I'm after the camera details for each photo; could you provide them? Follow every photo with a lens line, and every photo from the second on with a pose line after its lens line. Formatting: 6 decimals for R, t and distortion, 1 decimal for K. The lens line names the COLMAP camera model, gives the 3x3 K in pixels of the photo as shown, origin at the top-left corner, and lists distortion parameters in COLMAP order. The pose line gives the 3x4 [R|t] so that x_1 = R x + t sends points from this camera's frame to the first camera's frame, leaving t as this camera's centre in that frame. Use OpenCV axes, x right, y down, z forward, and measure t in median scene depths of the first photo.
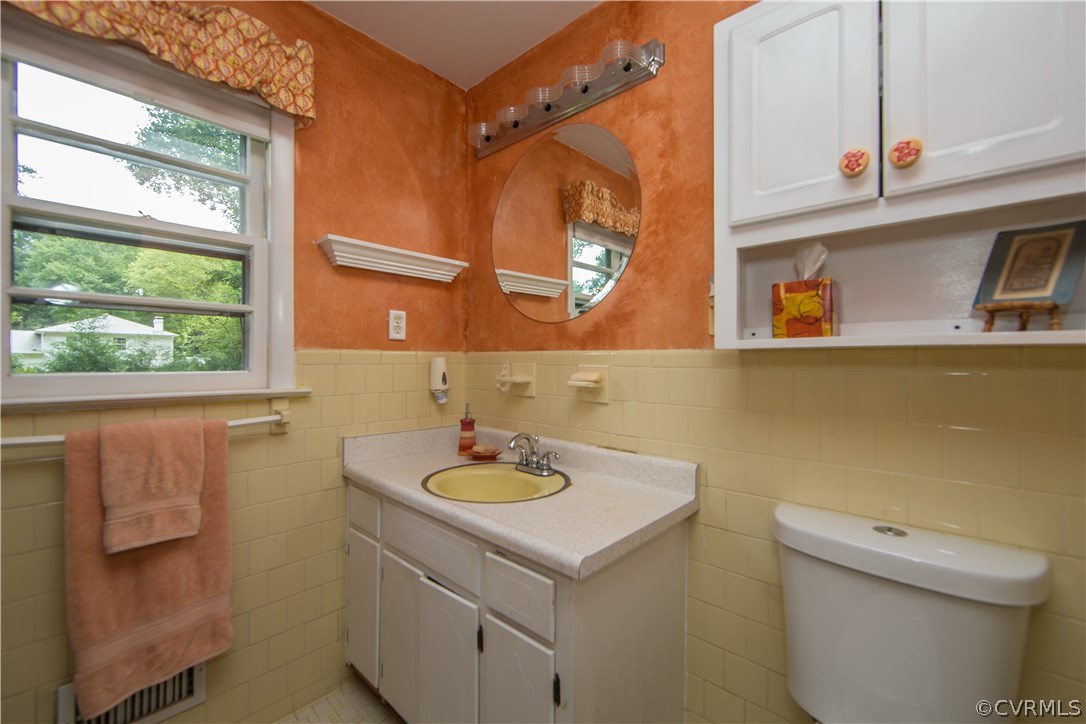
lens RADIAL K [[436.3, 0, 540.0], [0, 436.3, 361.8], [0, 0, 1]] dist [-0.011957, 0.001283]
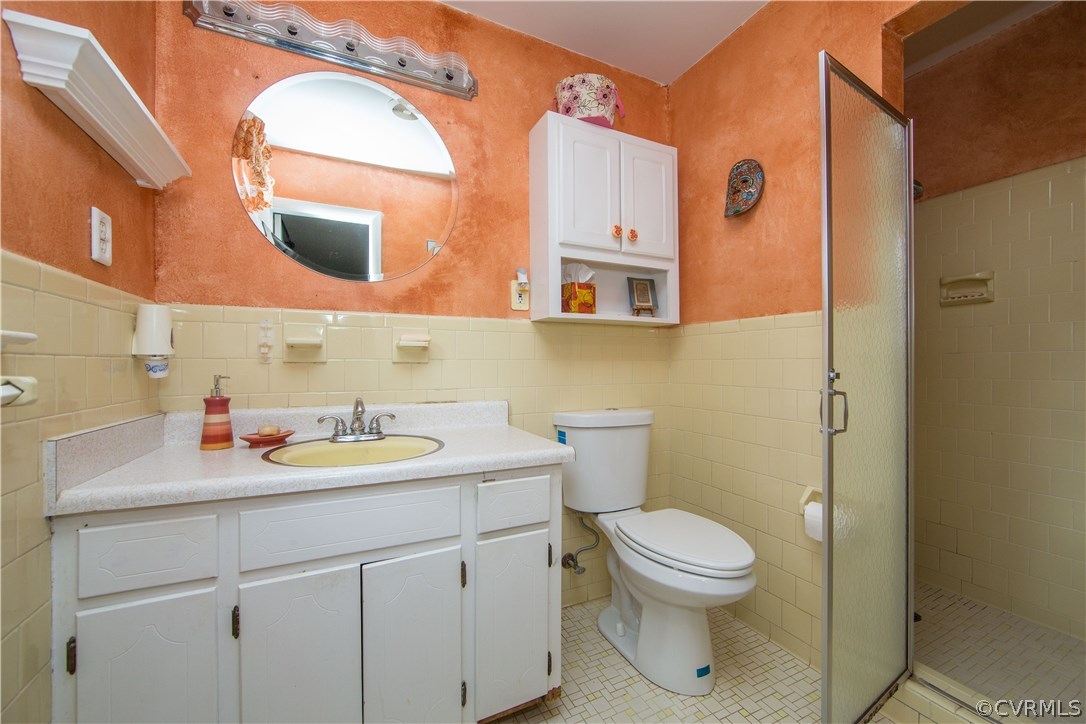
lens RADIAL K [[436.3, 0, 539.2], [0, 436.3, 362.8], [0, 0, 1]] dist [-0.011957, 0.001283]
pose [[0.361785, -0.000969, 0.932261, -0.821789], [0.005840, 0.999982, -0.001227, 0.104789], [-0.932243, 0.005889, 0.361784, 0.352509]]
